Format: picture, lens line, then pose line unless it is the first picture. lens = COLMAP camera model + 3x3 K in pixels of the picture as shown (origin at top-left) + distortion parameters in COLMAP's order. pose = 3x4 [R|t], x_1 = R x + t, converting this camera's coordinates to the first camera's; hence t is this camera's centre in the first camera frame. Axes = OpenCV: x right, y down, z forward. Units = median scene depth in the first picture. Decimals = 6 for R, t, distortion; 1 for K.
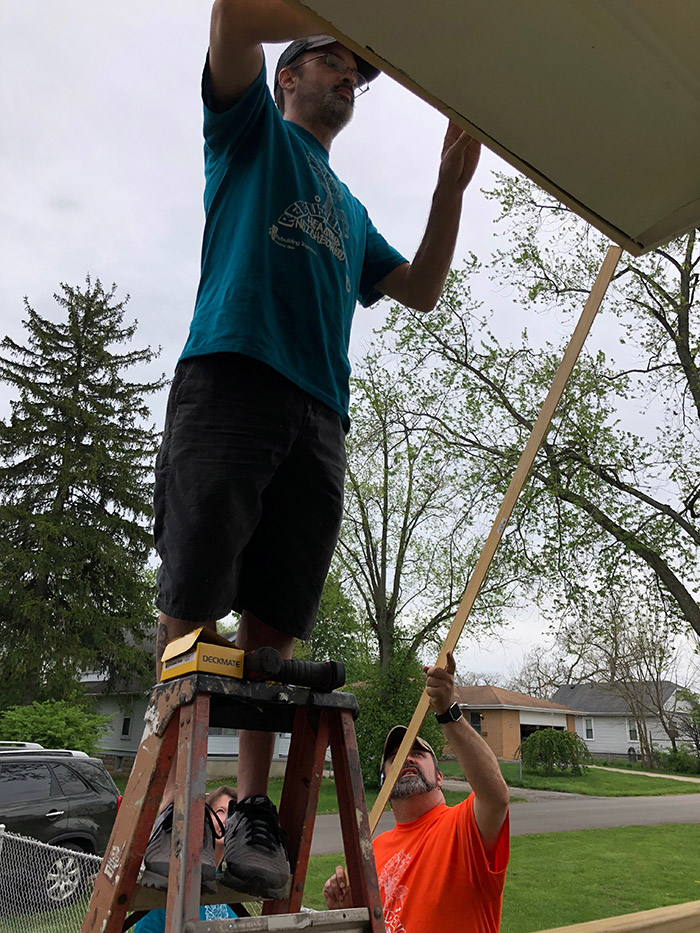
lens RADIAL K [[779.4, 0, 349.1], [0, 779.4, 465.1], [0, 0, 1]] dist [0.012109, 0.001948]
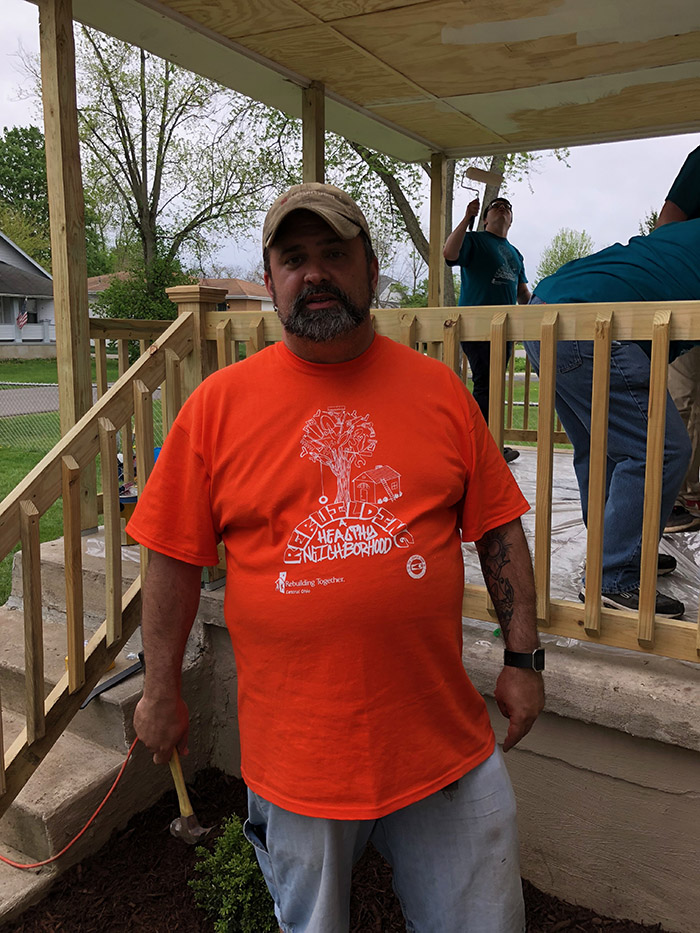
lens RADIAL K [[779.4, 0, 350.3], [0, 779.4, 466.0], [0, 0, 1]] dist [0.012109, 0.001948]
pose [[0.944783, -0.073912, 0.319252, -0.063551], [-0.092530, 0.874416, 0.476271, -0.044982], [-0.314361, -0.479514, 0.819295, -0.137257]]
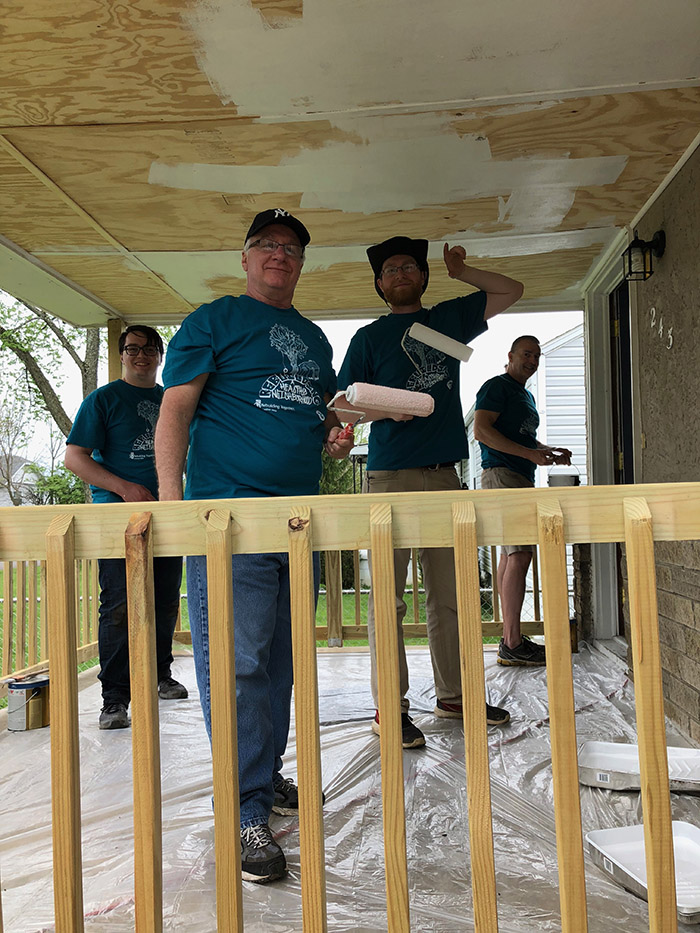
lens RADIAL K [[779.4, 0, 359.0], [0, 779.4, 464.5], [0, 0, 1]] dist [0.012109, 0.001948]
pose [[0.702043, -0.001000, 0.712134, -0.059202], [-0.198448, 0.960112, 0.196985, -0.035853], [-0.683926, -0.279613, 0.673841, -0.106931]]
